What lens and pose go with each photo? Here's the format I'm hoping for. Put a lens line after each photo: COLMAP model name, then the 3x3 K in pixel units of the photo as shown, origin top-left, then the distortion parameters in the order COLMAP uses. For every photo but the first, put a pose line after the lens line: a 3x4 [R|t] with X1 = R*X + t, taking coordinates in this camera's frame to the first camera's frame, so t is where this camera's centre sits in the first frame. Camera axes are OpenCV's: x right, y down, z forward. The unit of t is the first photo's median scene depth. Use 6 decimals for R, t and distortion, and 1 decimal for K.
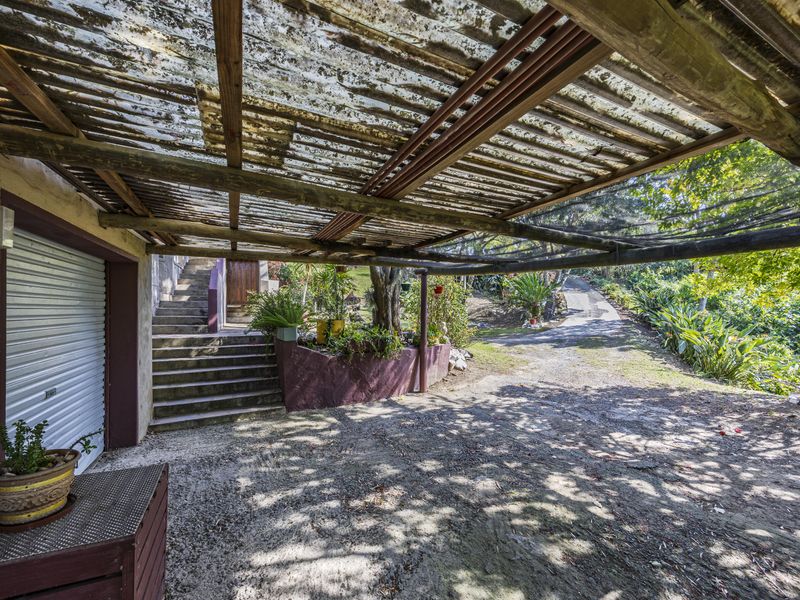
lens RADIAL K [[344.4, 0, 401.2], [0, 344.4, 301.8], [0, 0, 1]] dist [0.001631, 0.000131]
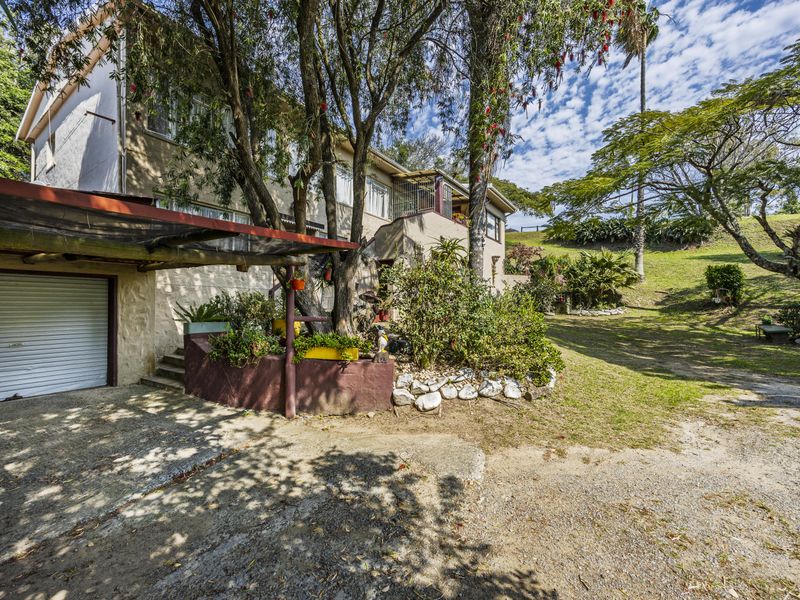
lens RADIAL K [[344.4, 0, 401.2], [0, 344.4, 301.8], [0, 0, 1]] dist [0.001631, 0.000131]
pose [[0.509180, -0.002166, -0.860658, 1.073157], [0.010777, 0.999934, 0.003859, 0.006704], [0.860593, -0.011241, 0.509170, 1.036571]]
